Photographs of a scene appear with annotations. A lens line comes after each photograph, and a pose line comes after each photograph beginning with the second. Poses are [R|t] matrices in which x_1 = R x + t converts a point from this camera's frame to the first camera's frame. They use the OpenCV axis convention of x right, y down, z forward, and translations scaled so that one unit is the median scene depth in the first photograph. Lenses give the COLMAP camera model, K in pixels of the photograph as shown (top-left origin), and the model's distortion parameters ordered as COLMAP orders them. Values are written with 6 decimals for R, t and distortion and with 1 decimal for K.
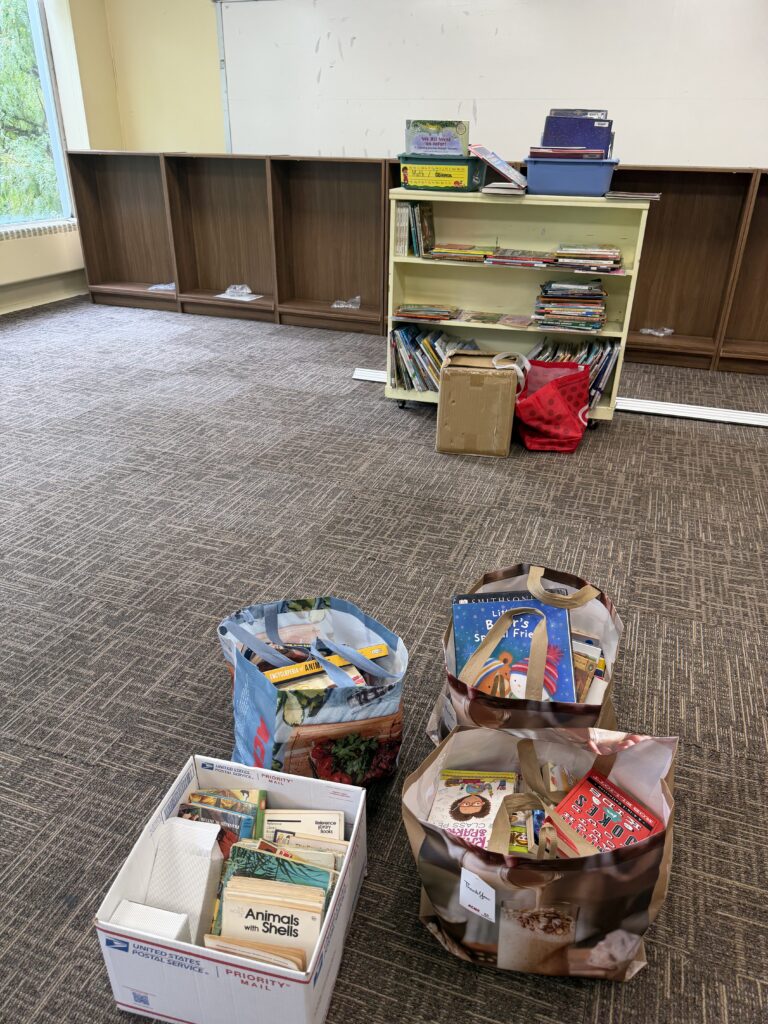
lens RADIAL K [[733.2, 0, 384.0], [0, 733.2, 512.0], [0, 0, 1]] dist [0.037203, -0.002693]
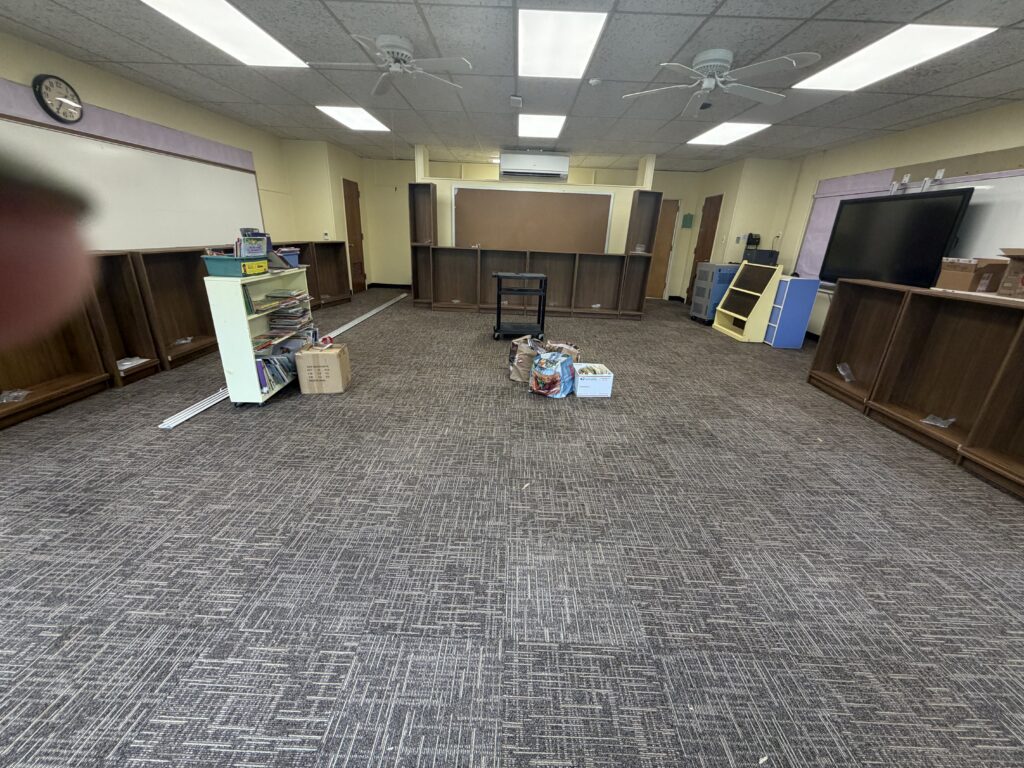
lens RADIAL K [[413.0, 0, 512.0], [0, 413.0, 384.0], [0, 0, 1]] dist [-0.001450, 0.000033]
pose [[-0.328509, -0.355352, 0.875104, -0.981185], [0.381001, 0.797940, 0.467044, -0.420888], [-0.864245, 0.486843, -0.126741, 0.676625]]
